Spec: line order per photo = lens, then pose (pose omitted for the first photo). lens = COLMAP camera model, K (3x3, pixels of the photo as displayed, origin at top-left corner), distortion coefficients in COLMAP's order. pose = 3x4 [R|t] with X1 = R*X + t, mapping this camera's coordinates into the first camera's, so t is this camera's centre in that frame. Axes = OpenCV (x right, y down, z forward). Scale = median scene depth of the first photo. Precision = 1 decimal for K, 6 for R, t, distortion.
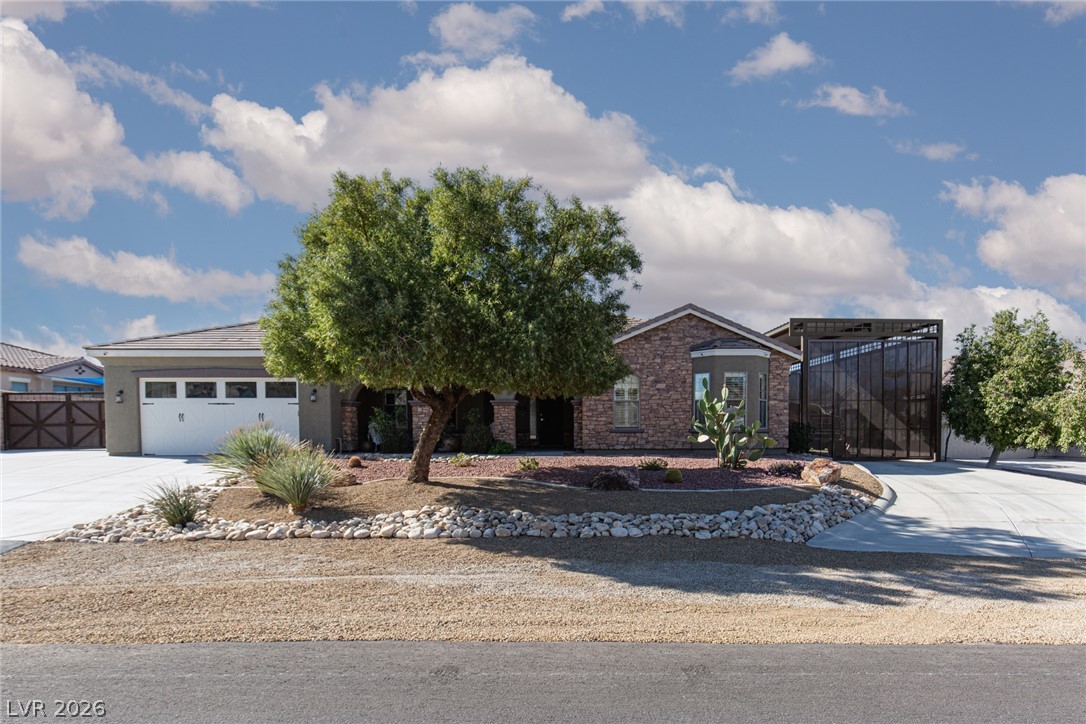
lens RADIAL K [[600.5, 0, 574.9], [0, 600.5, 447.9], [0, 0, 1]] dist [-0.000216, -0.000399]
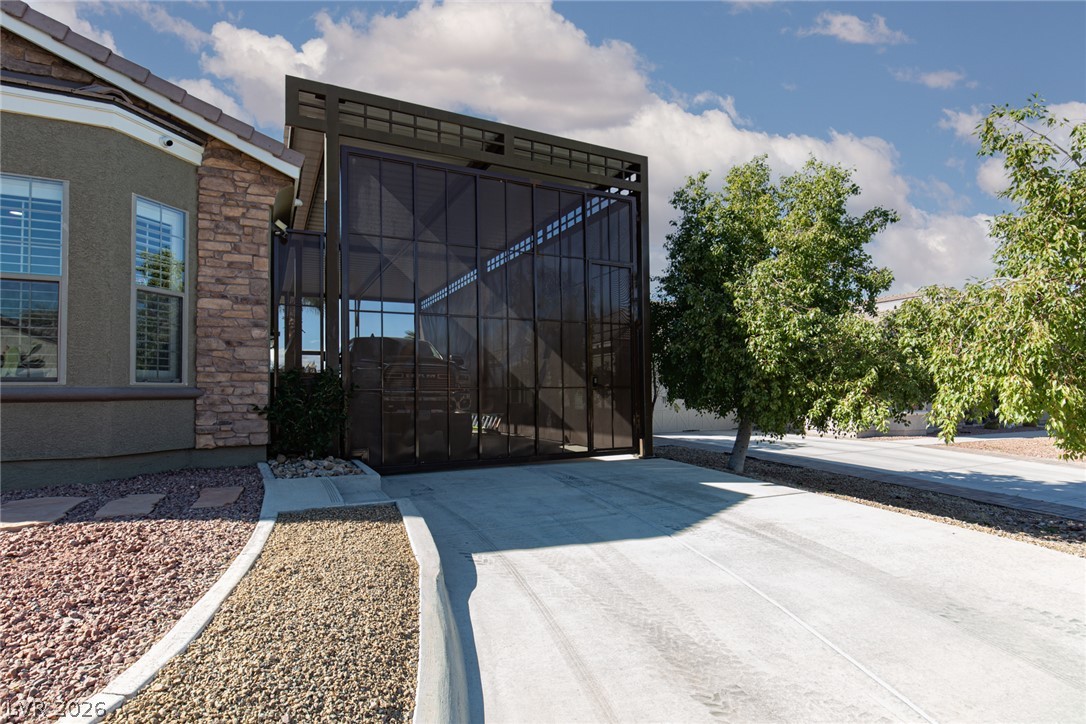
lens RADIAL K [[568.4, 0, 542.4], [0, 568.4, 380.2], [0, 0, 1]] dist [-0.001458, -0.000243]
pose [[0.917198, 0.004105, 0.398412, 0.375094], [0.019680, 0.998260, -0.055592, -0.015046], [-0.397946, 0.058830, 0.915520, 0.663009]]
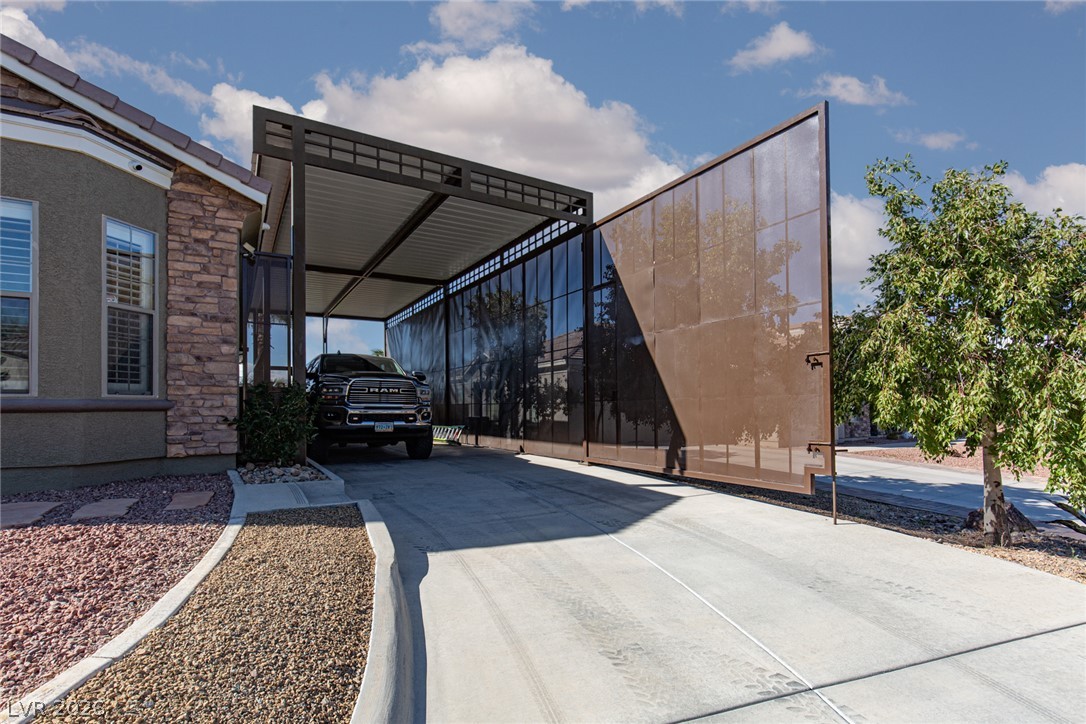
lens RADIAL K [[528.0, 0, 540.2], [0, 528.0, 404.1], [0, 0, 1]] dist [-0.001785, 0.000119]
pose [[0.886282, 0.000572, 0.463145, 0.375482], [0.019087, 0.999105, -0.037758, -0.013929], [-0.462752, 0.042304, 0.885478, 0.651826]]
